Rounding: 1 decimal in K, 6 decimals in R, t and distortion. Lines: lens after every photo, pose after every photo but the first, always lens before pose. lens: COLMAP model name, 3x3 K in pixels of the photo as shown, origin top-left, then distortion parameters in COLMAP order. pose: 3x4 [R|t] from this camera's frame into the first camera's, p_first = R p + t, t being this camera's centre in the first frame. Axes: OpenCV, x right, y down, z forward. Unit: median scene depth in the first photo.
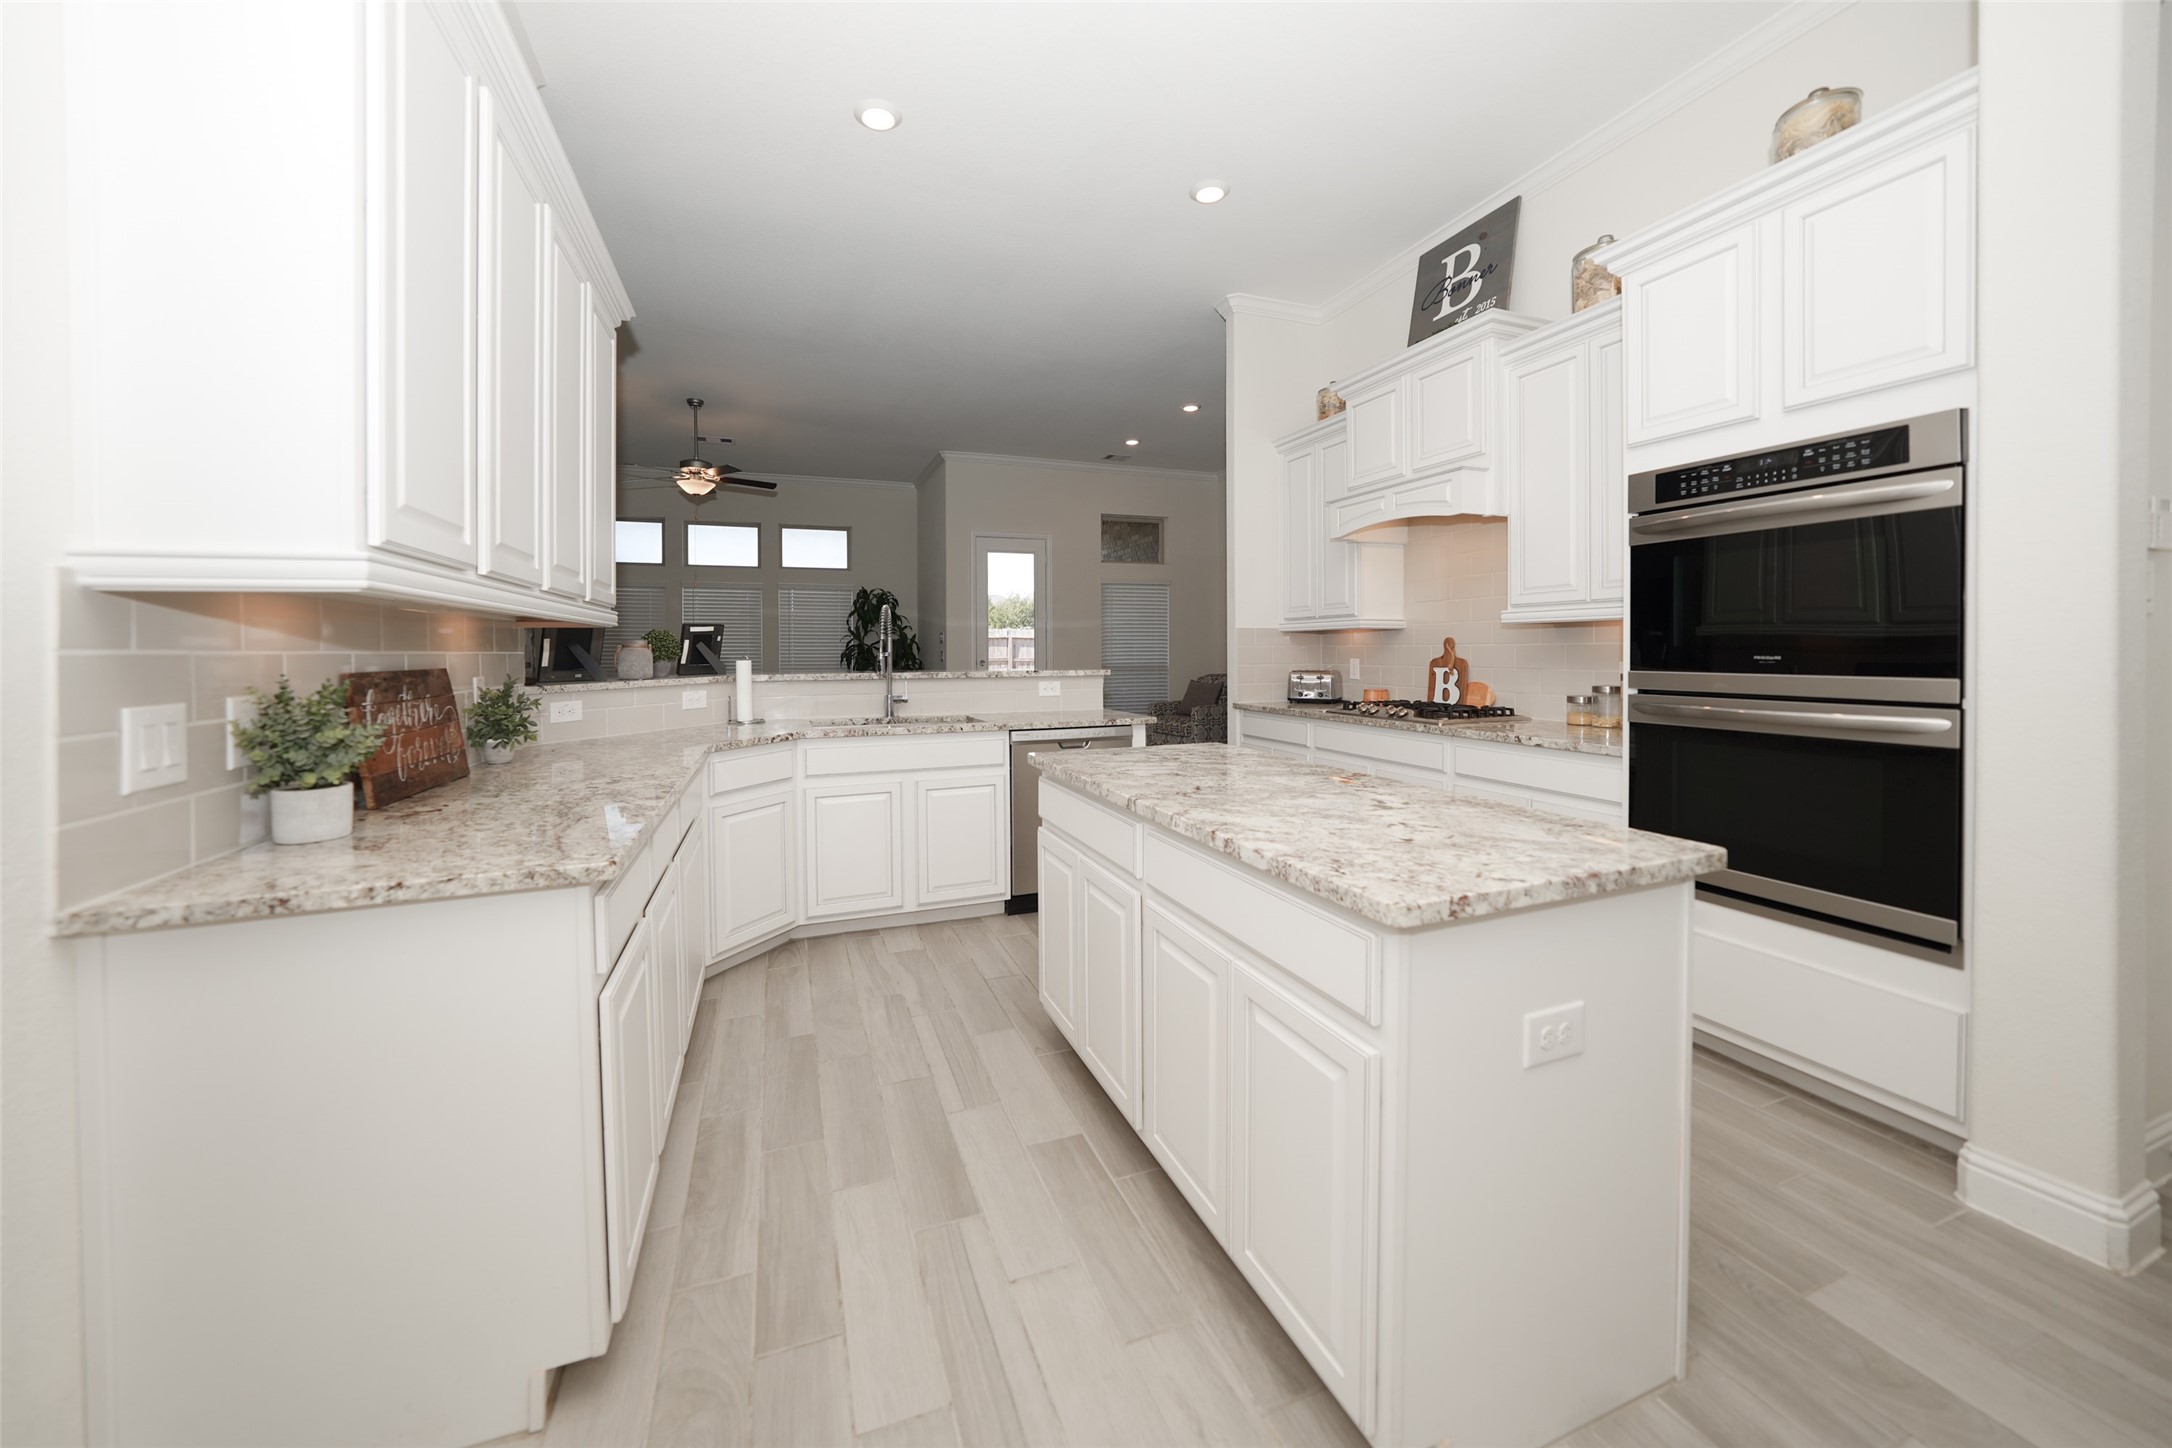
lens RADIAL K [[785.7, 0, 1085.4], [0, 785.7, 649.1], [0, 0, 1]] dist [-0.027199, 0.007223]
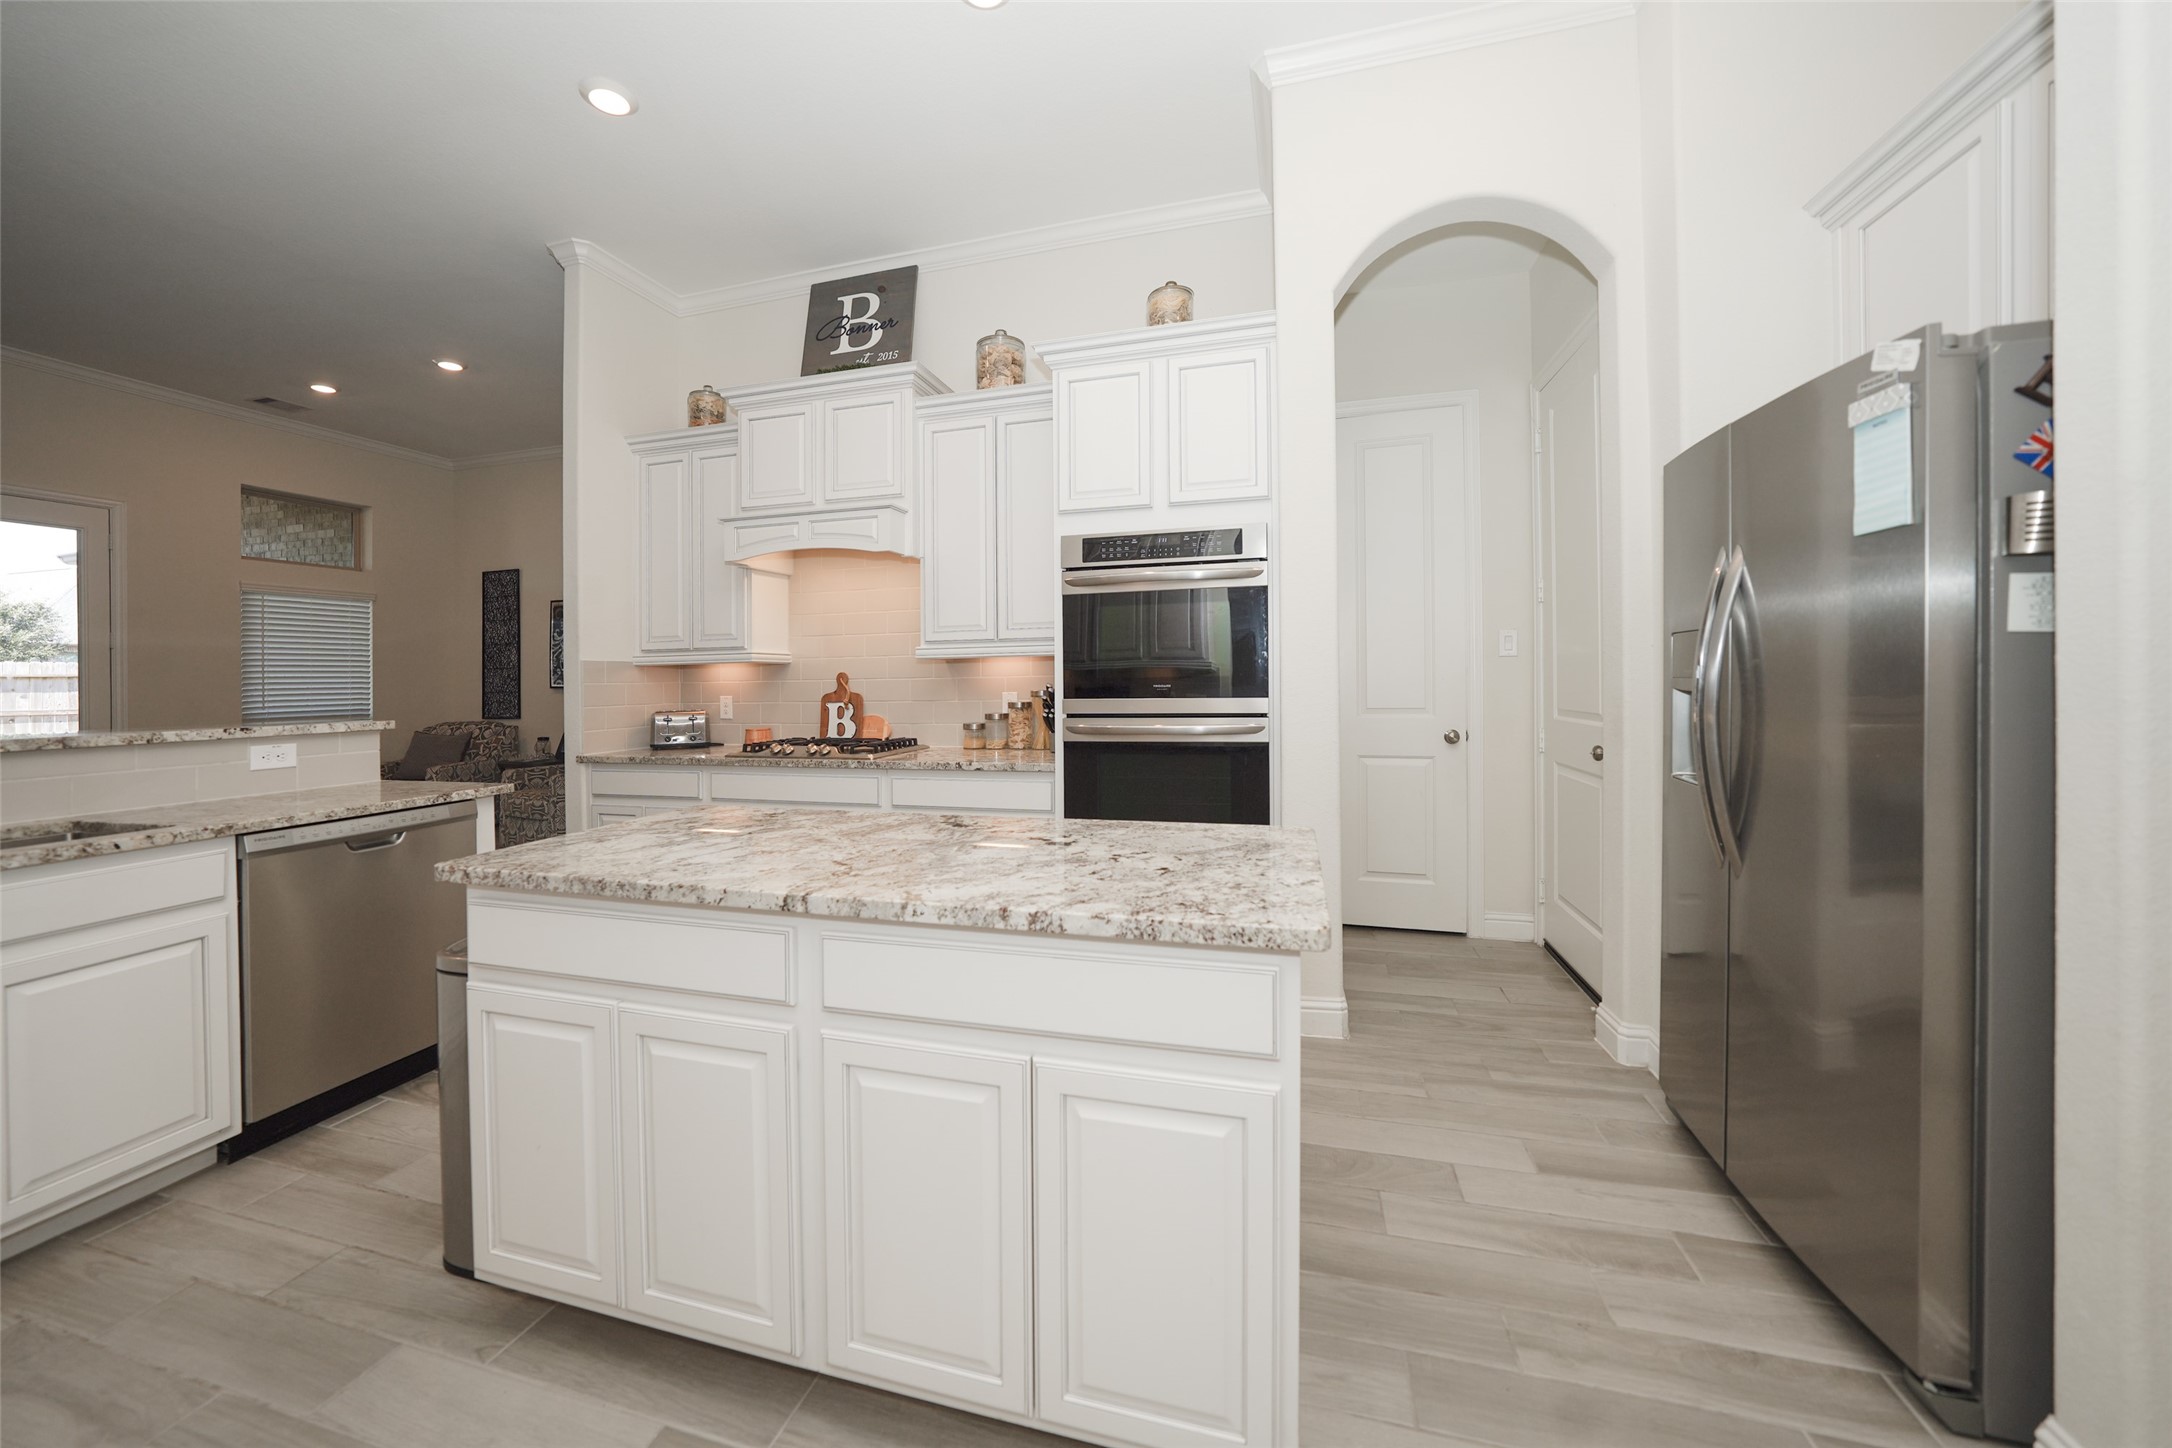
lens RADIAL K [[773.6, 0, 1080.6], [0, 773.6, 675.1], [0, 0, 1]] dist [-0.028028, 0.006961]
pose [[0.599929, -0.001940, 0.800051, -0.164016], [0.013454, 0.999880, -0.007665, 0.000427], [-0.799940, 0.015362, 0.599883, 0.179496]]
